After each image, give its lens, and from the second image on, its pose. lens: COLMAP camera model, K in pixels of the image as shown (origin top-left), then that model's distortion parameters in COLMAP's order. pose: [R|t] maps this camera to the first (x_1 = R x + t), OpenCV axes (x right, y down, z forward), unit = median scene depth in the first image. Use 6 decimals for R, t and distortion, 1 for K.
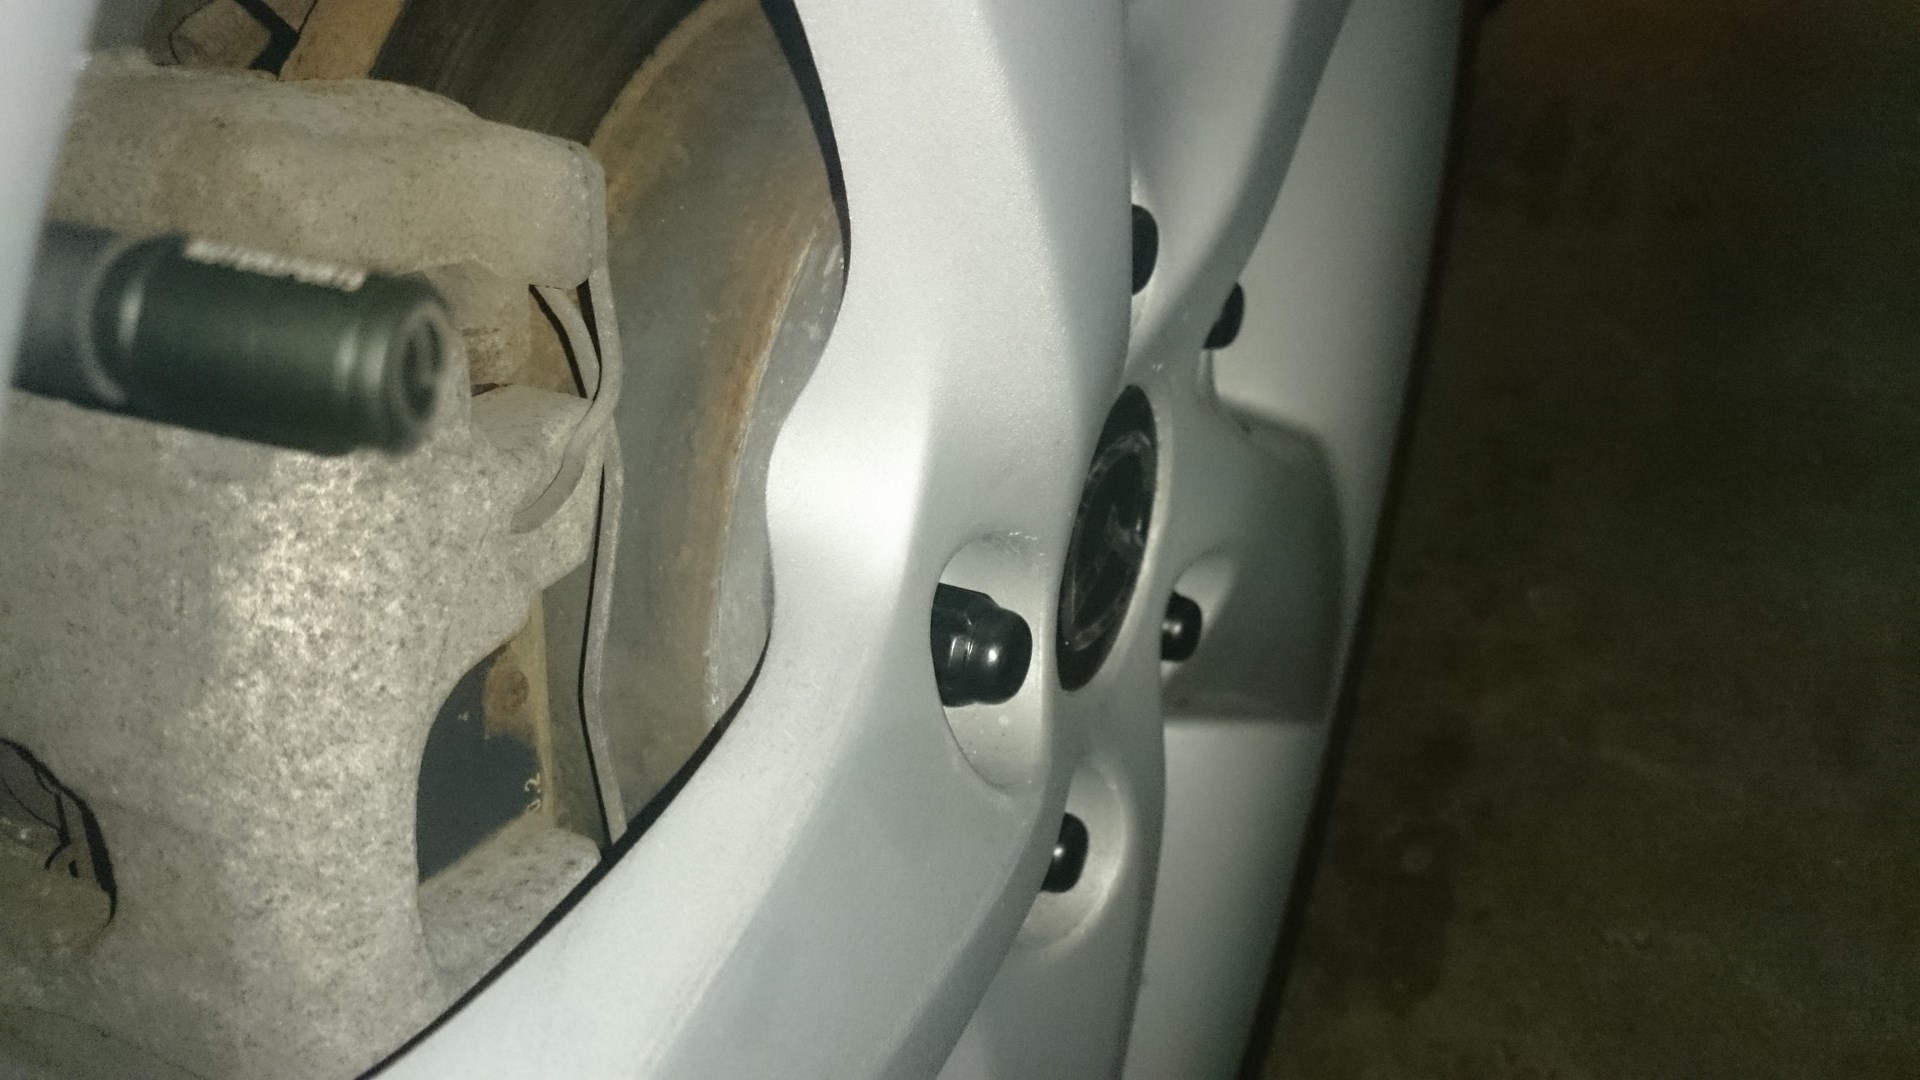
lens RADIAL K [[1601.6, 0, 960.0], [0, 1601.6, 540.0], [0, 0, 1]] dist [0.003456, -0.210989]
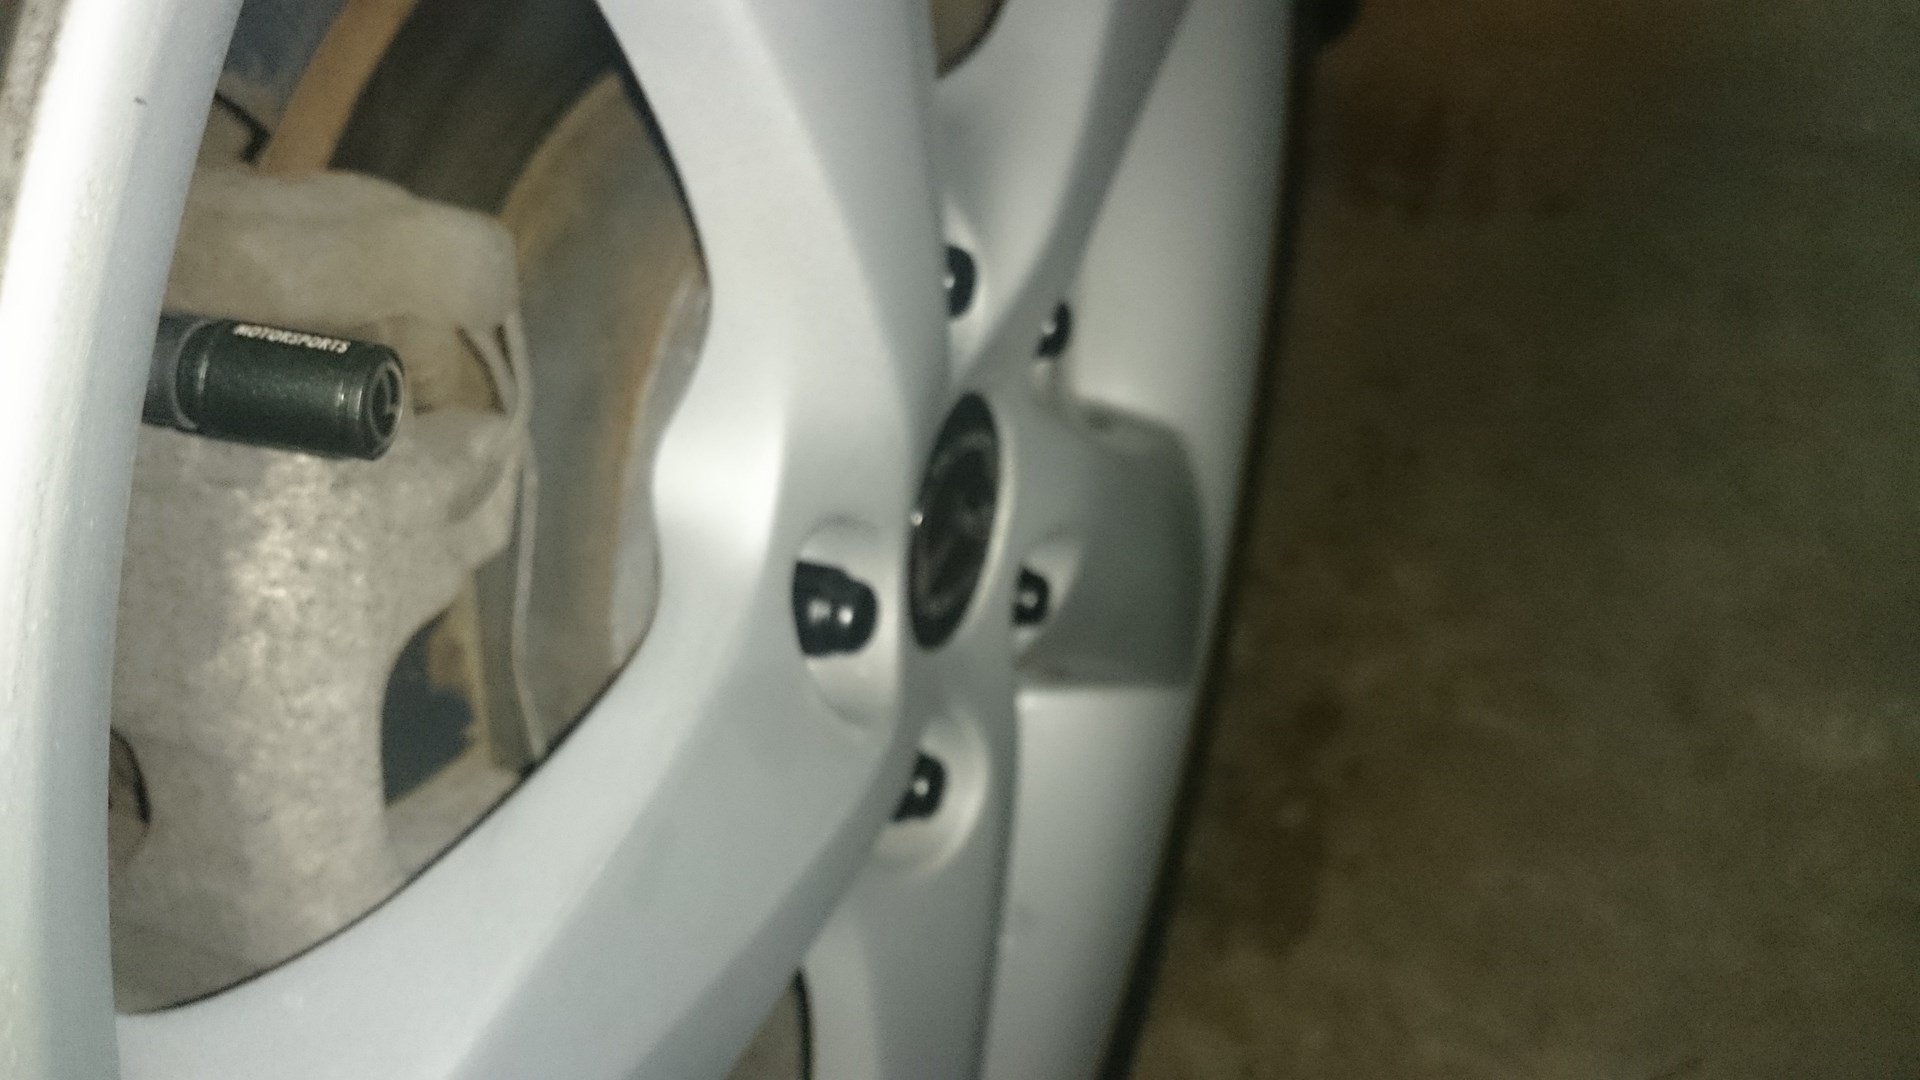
lens RADIAL K [[1604.0, 0, 960.0], [0, 1604.0, 540.0], [0, 0, 1]] dist [-0.006043, -0.321547]
pose [[0.998827, -0.029215, 0.038604, 0.074830], [0.029263, 0.999572, -0.000692, 0.021231], [-0.038567, 0.001821, 0.999254, -0.274453]]
